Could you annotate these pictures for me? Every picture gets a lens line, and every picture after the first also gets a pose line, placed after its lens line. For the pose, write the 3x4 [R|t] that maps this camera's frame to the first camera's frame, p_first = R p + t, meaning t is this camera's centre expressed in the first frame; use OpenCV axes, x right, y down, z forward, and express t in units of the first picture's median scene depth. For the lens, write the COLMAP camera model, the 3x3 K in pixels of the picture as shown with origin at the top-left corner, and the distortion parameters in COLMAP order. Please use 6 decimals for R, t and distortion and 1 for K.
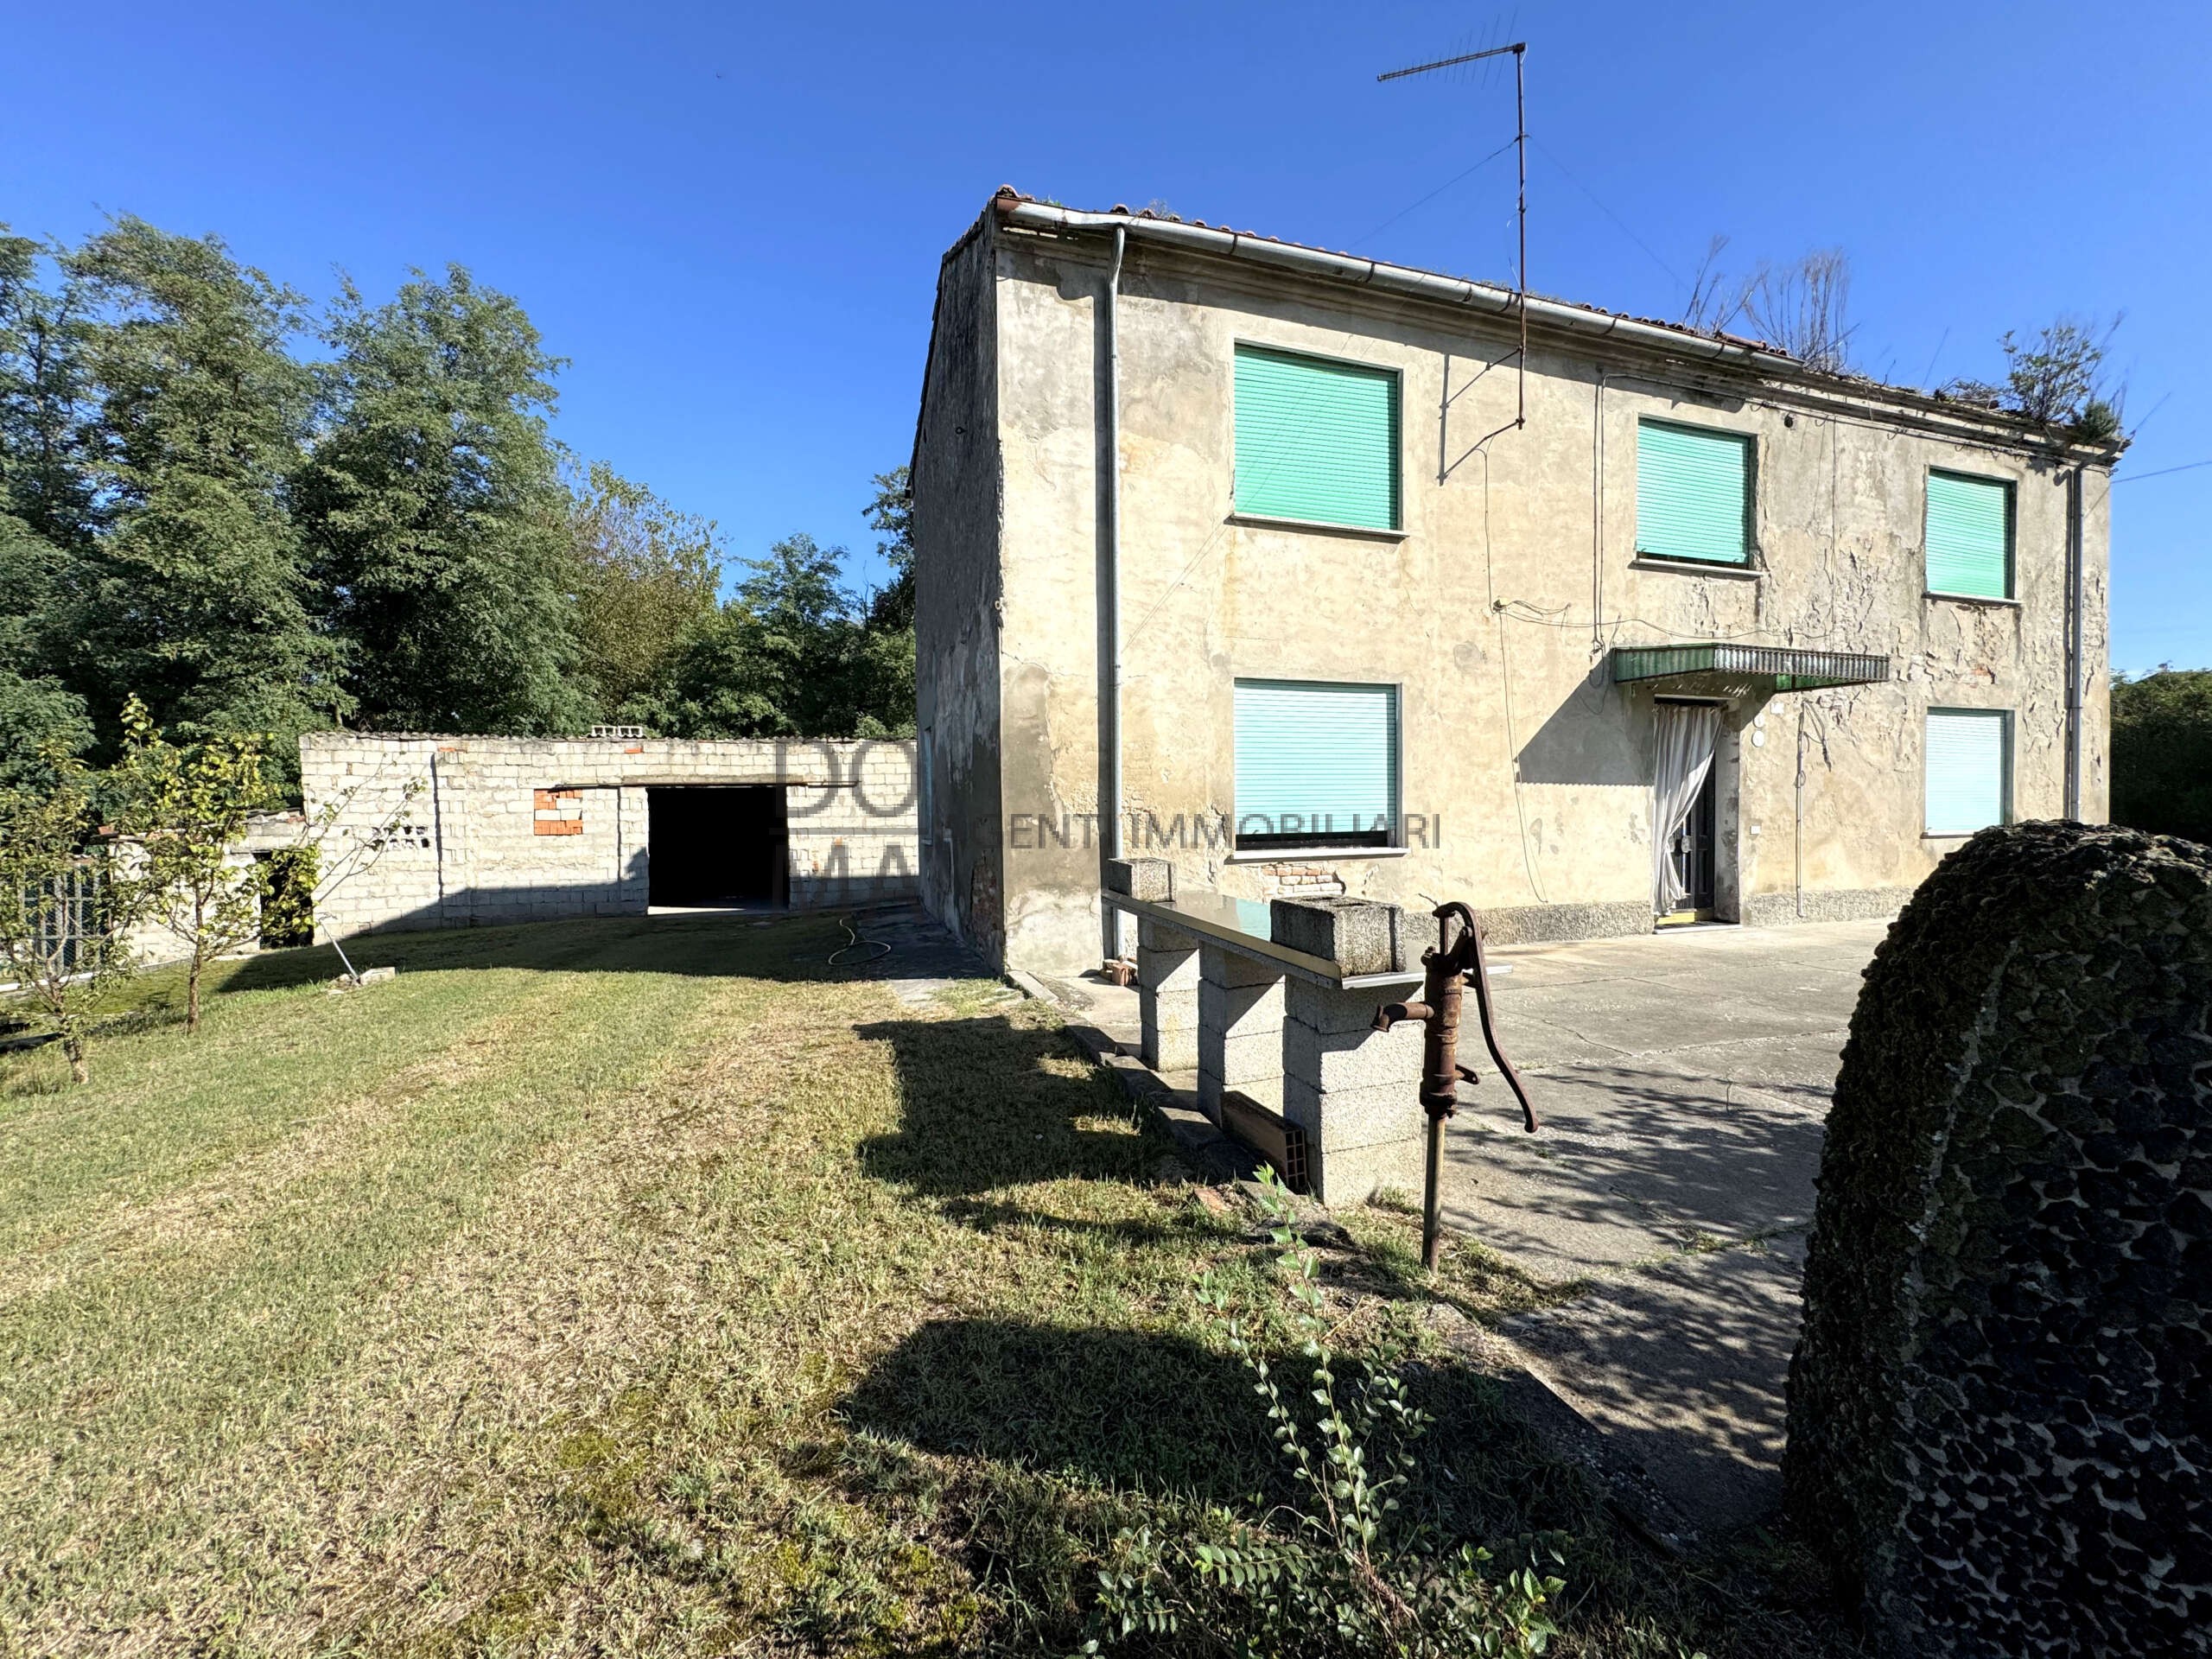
lens RADIAL K [[880.3, 0, 1098.2], [0, 880.3, 829.7], [0, 0, 1]] dist [-0.002500, 0.000567]
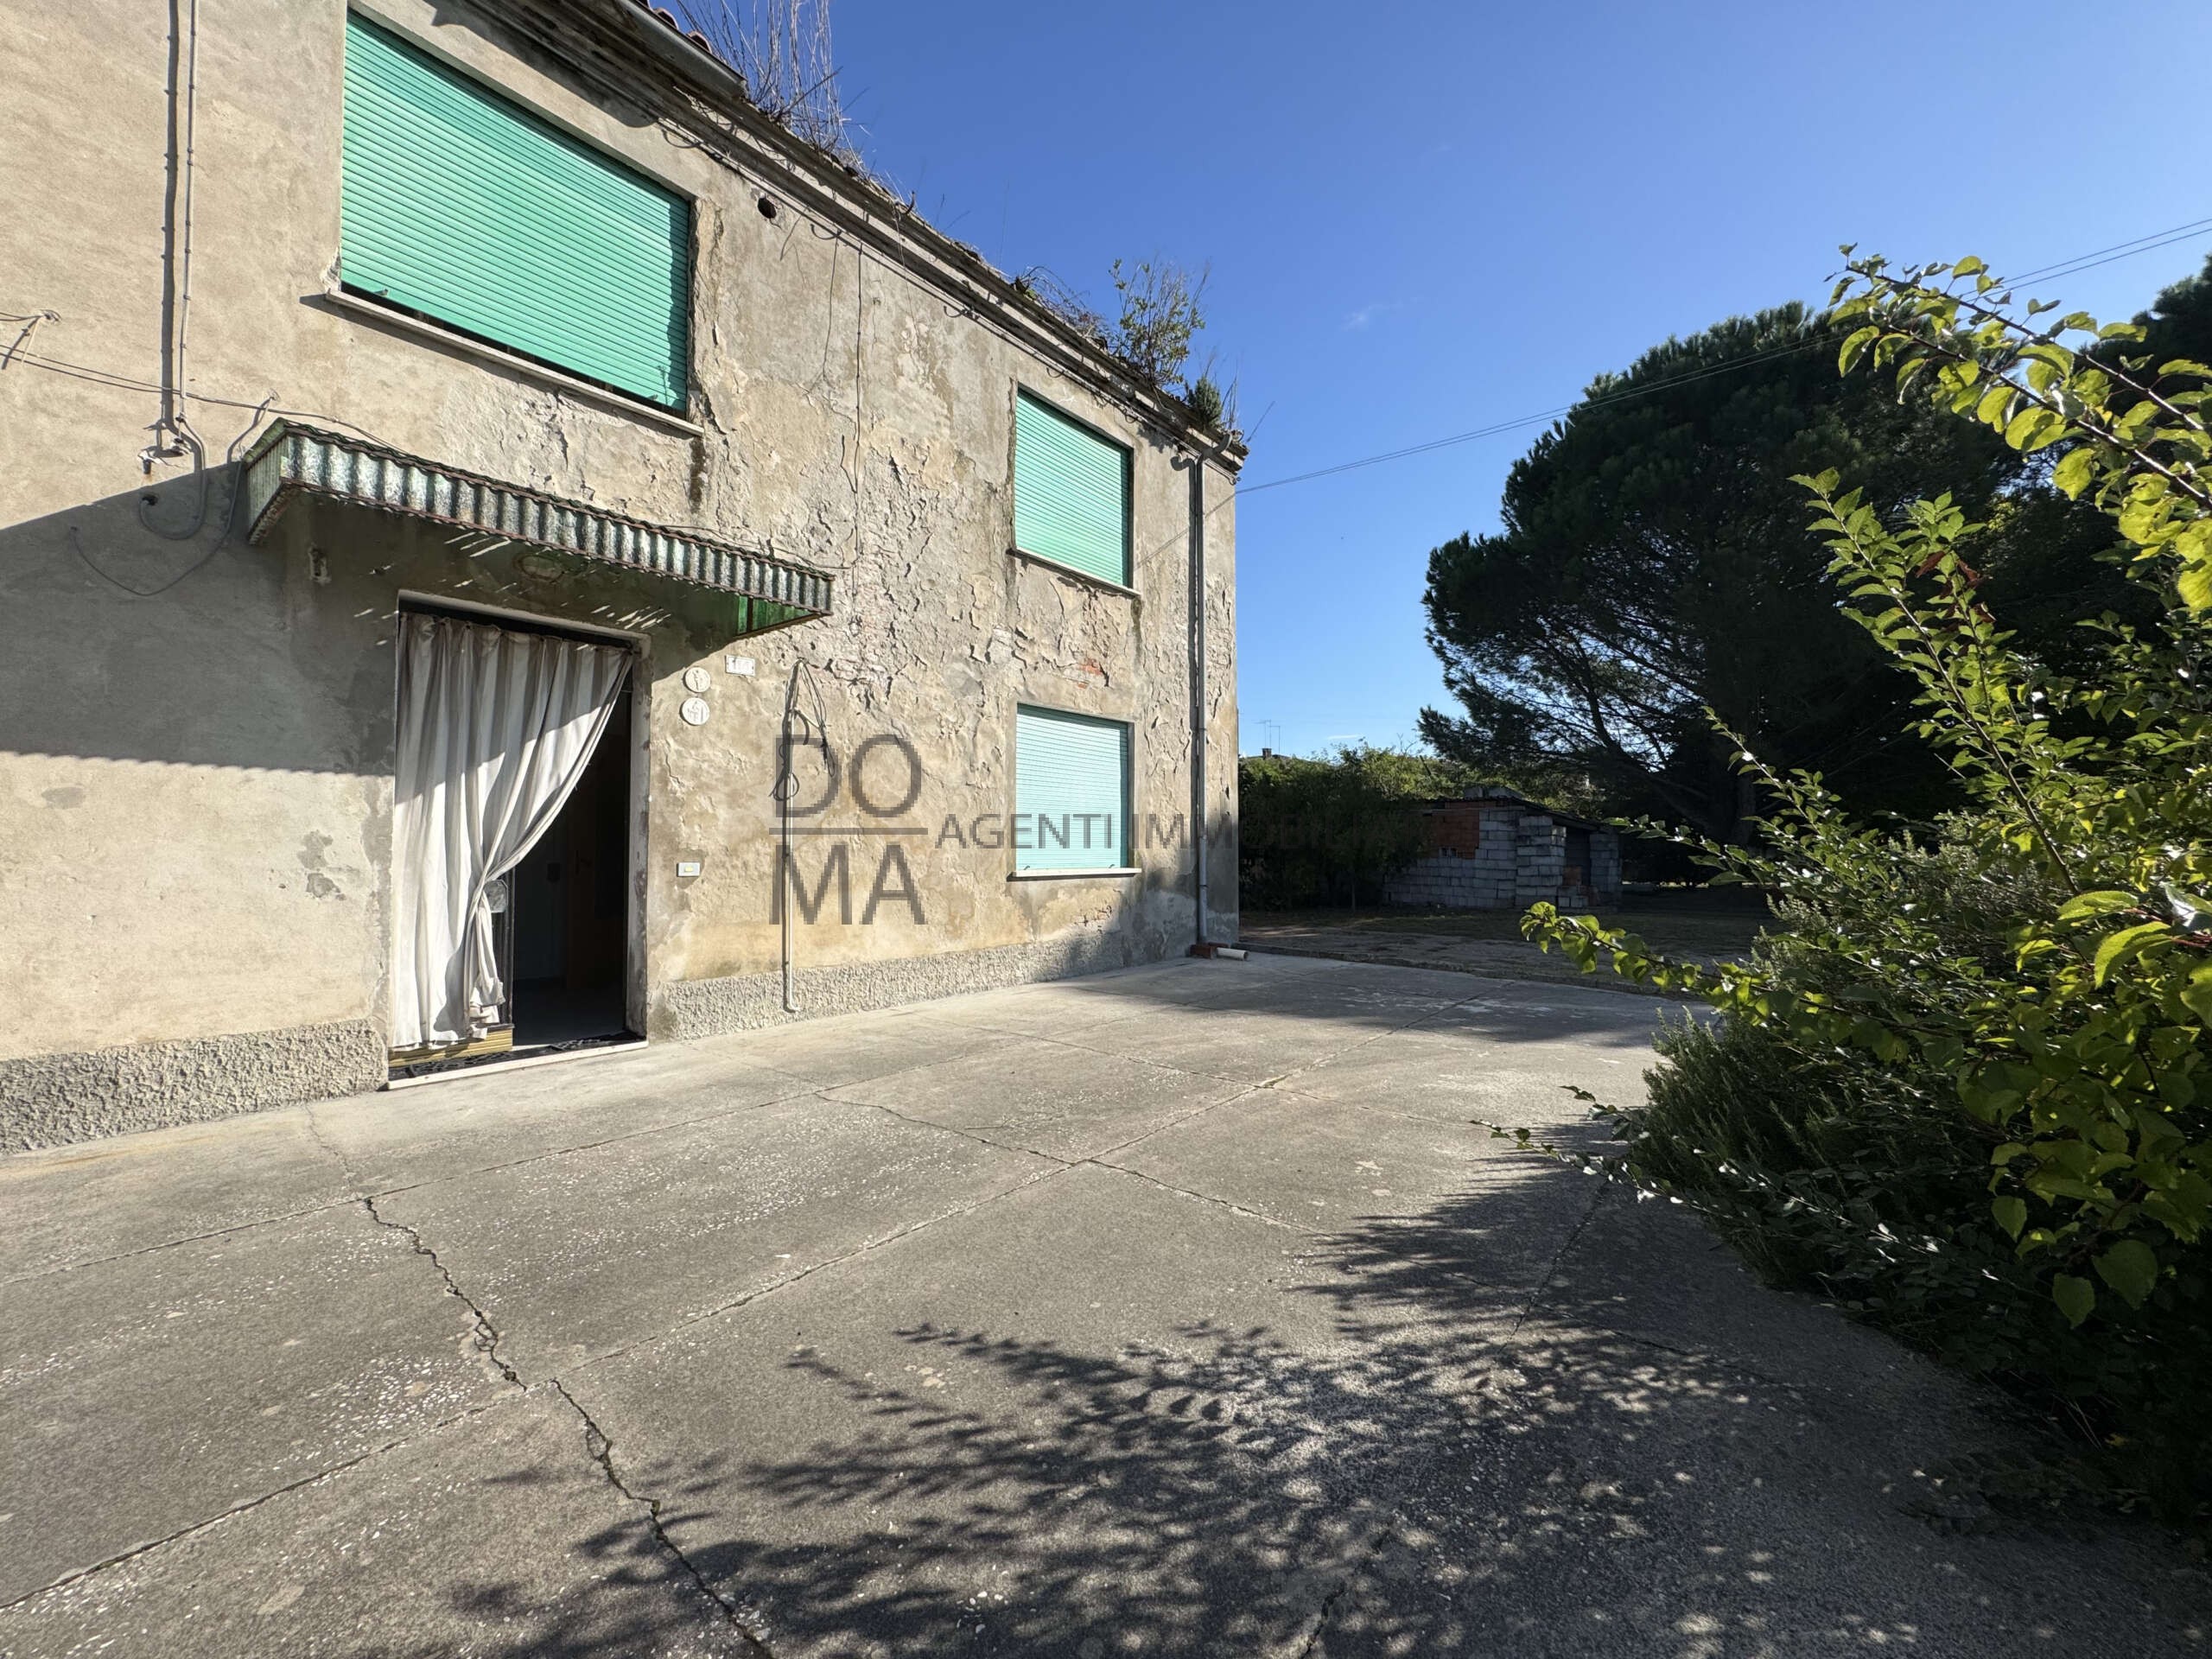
lens RADIAL K [[880.3, 0, 1106.4], [0, 880.3, 828.0], [0, 0, 1]] dist [-0.002500, 0.000567]
pose [[0.846050, 0.022712, 0.532619, 0.616471], [0.003084, 0.998867, -0.047493, 0.001149], [-0.533094, 0.041824, 0.845021, 0.339780]]
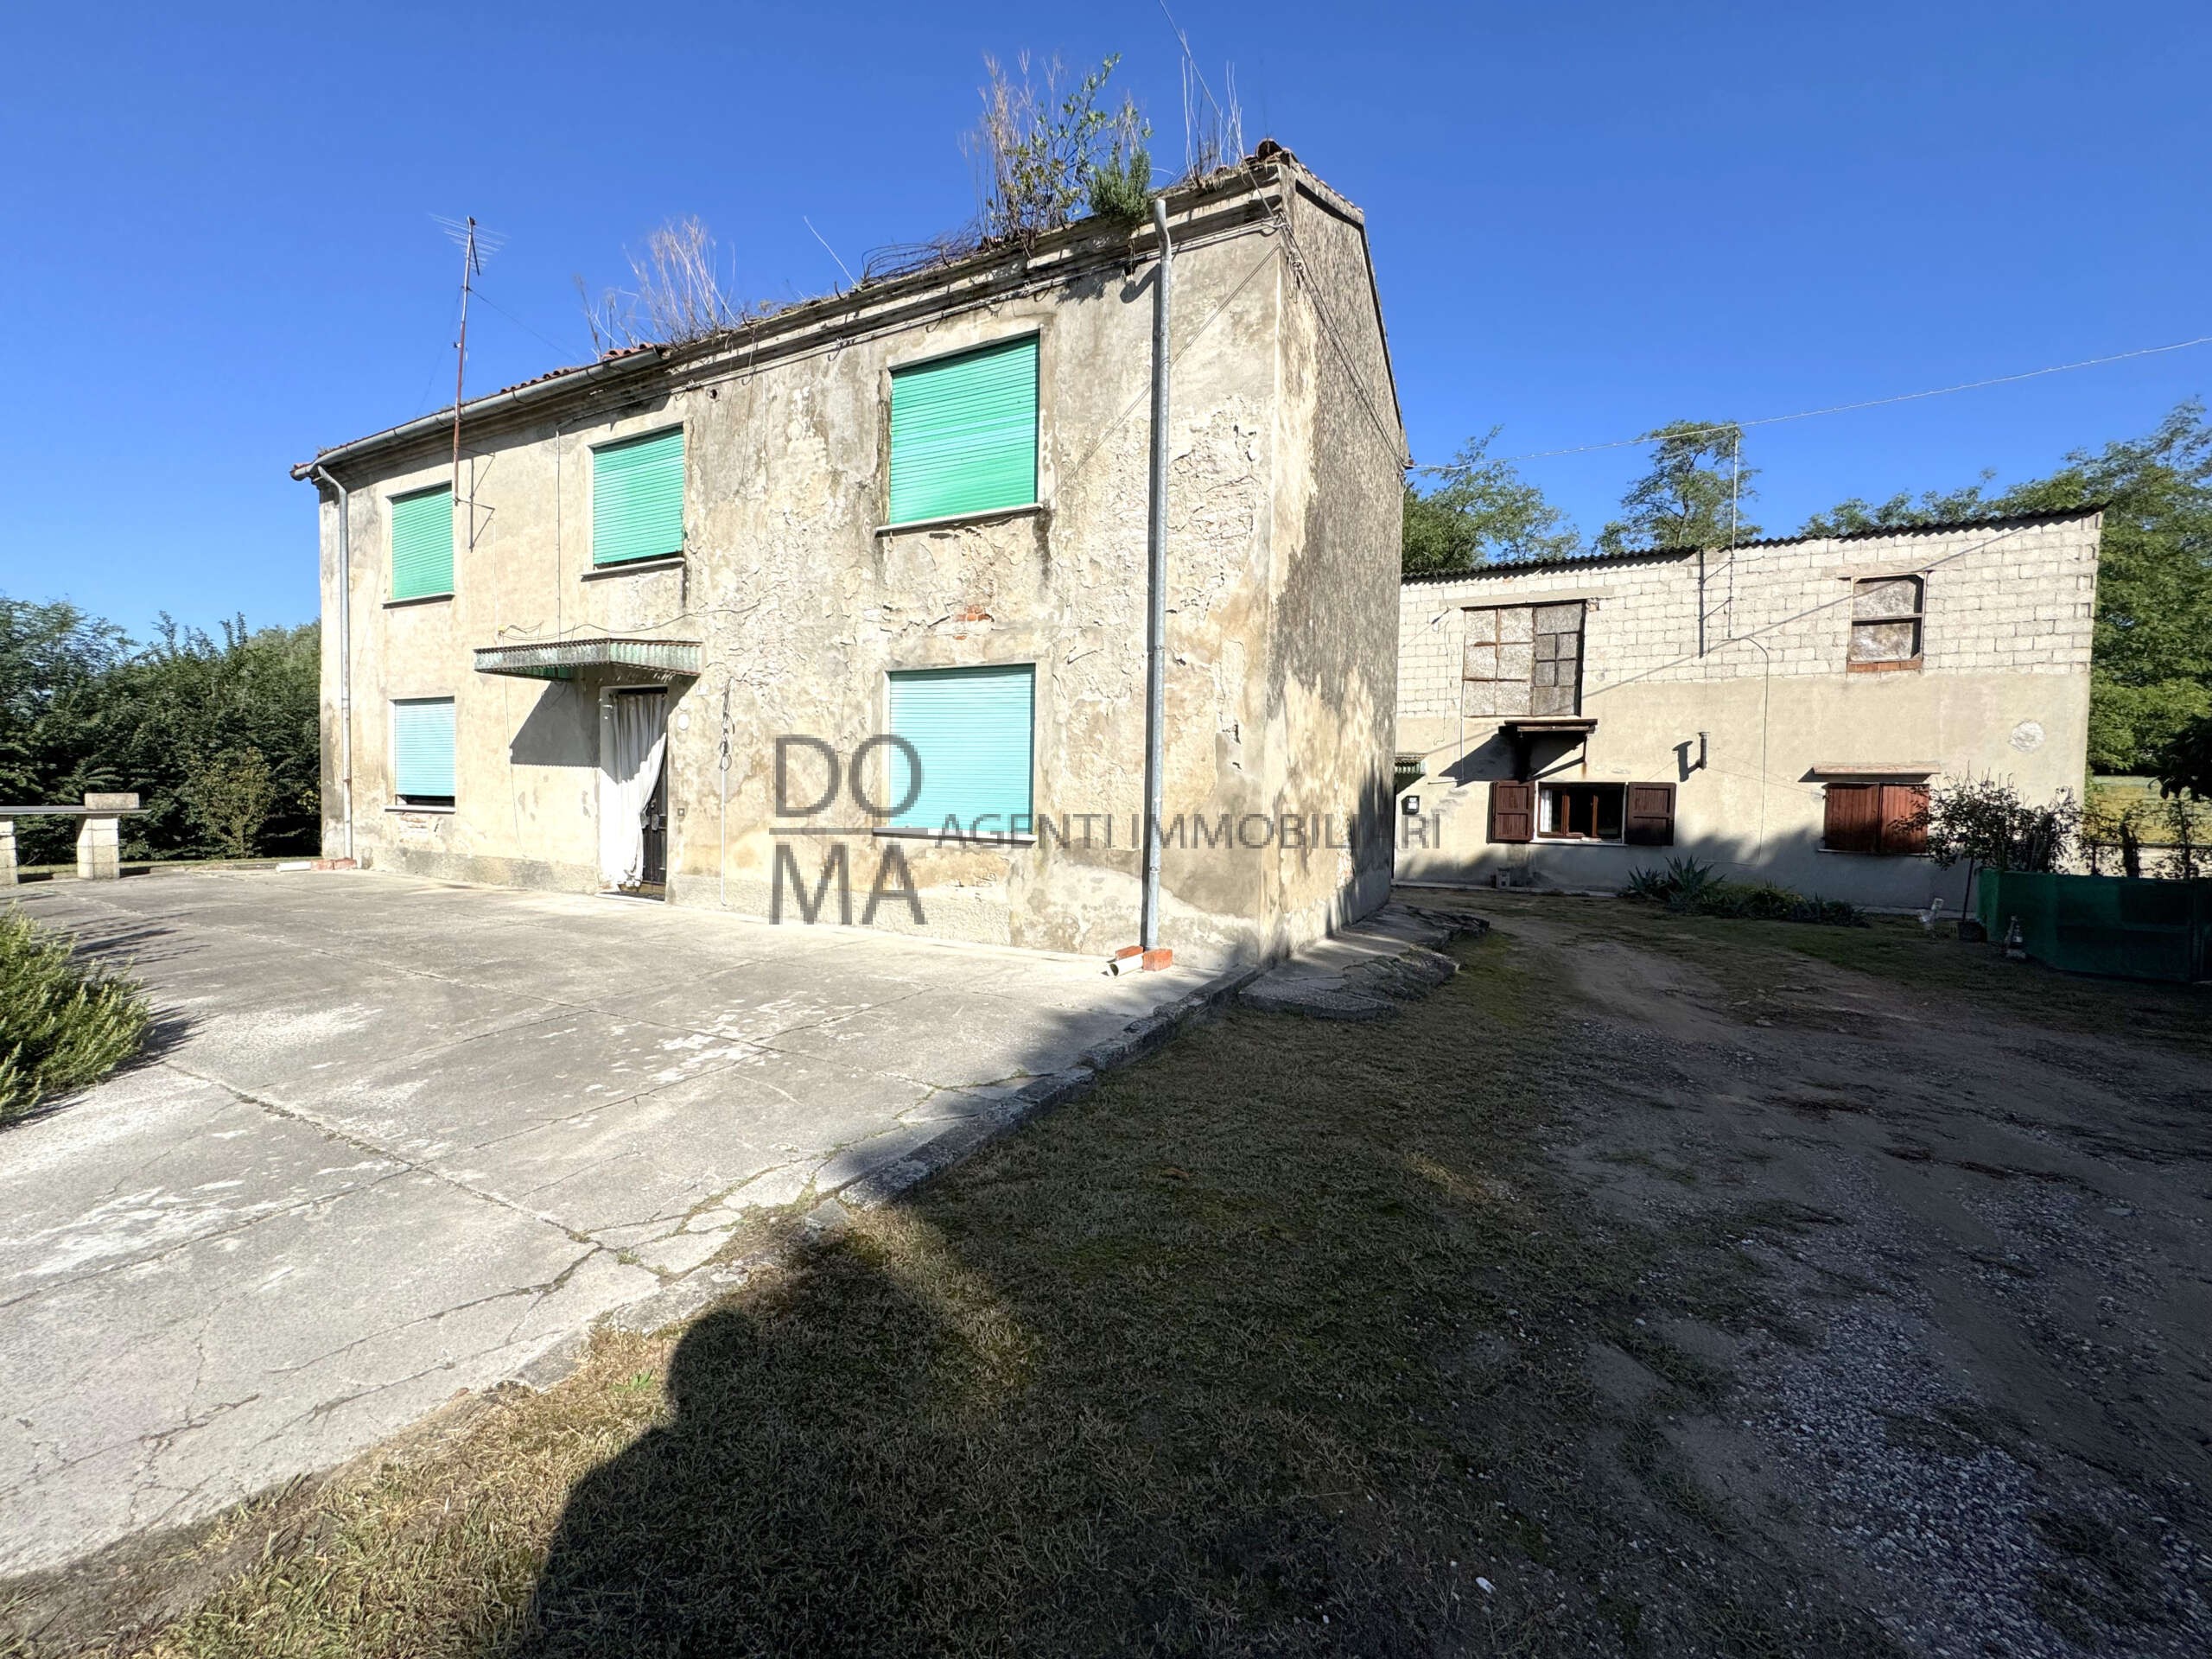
lens RADIAL K [[880.3, 0, 1102.6], [0, 880.3, 826.9], [0, 0, 1]] dist [-0.002500, 0.000567]
pose [[0.696785, 0.051841, -0.715404, 1.665885], [-0.046967, 0.998542, 0.026614, -0.029631], [0.715740, 0.015056, 0.698204, 0.585576]]
